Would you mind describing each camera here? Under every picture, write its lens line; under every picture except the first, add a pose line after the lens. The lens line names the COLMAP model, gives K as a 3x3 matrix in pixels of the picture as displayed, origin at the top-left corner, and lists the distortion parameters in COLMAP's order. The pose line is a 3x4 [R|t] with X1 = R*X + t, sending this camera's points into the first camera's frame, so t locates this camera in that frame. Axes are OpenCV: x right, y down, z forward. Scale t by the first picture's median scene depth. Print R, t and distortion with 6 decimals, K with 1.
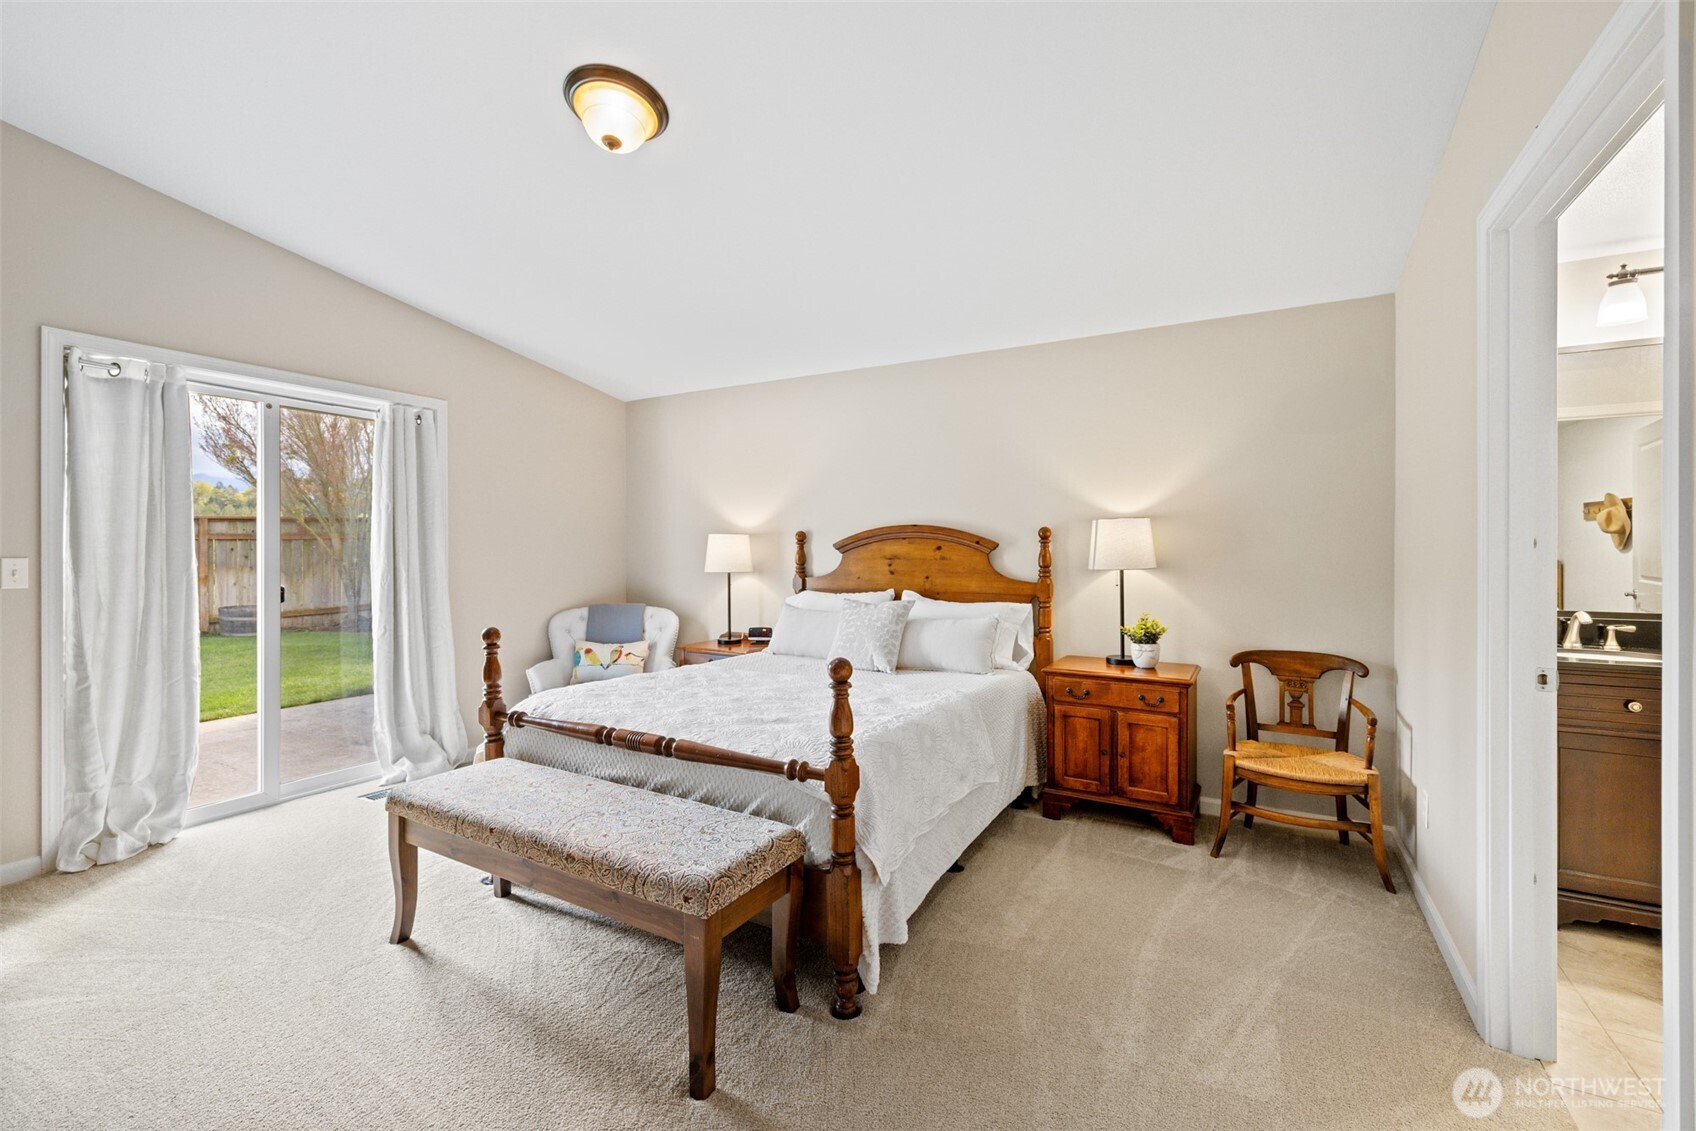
lens RADIAL K [[731.8, 0, 850.8], [0, 731.8, 550.4], [0, 0, 1]] dist [0.003618, 0.000680]
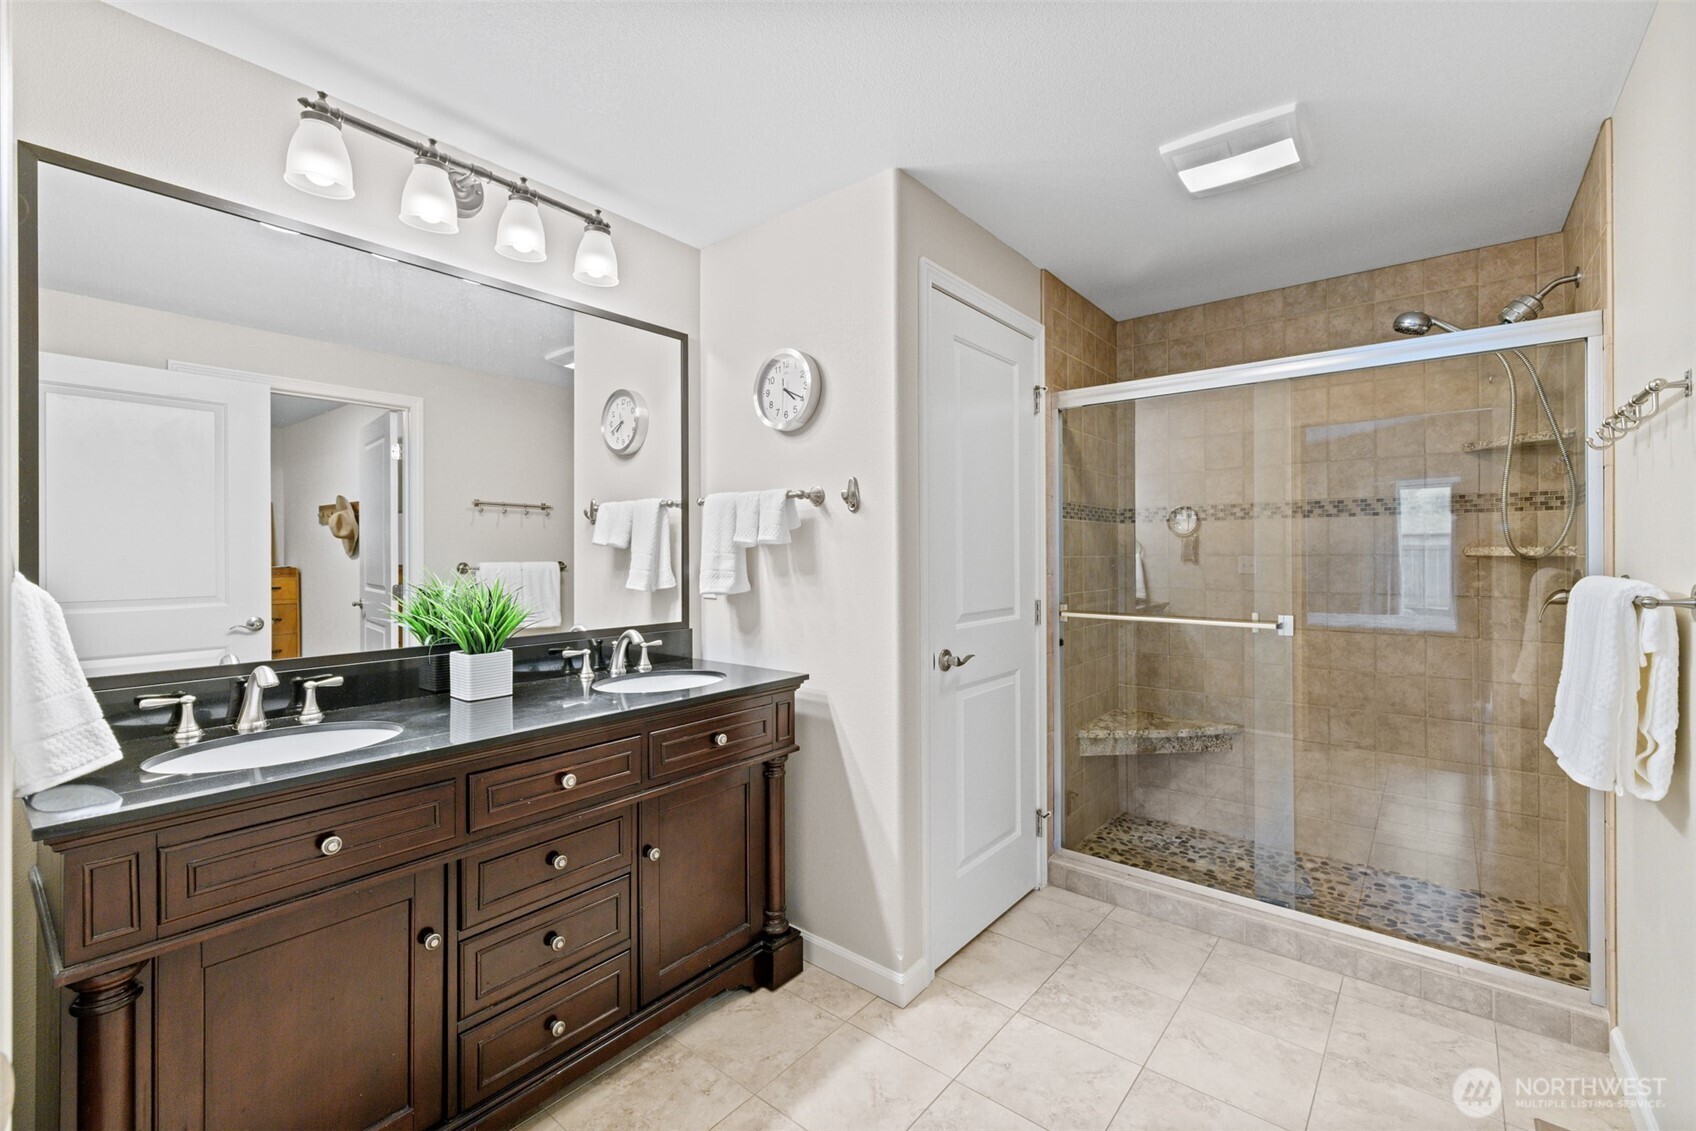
lens RADIAL K [[731.8, 0, 844.3], [0, 731.8, 553.8], [0, 0, 1]] dist [0.003618, 0.000680]
pose [[0.179361, 0.000497, 0.983783, 0.260044], [0.002528, 0.999996, -0.000966, -0.001419], [-0.983780, 0.002660, 0.179359, 0.229011]]
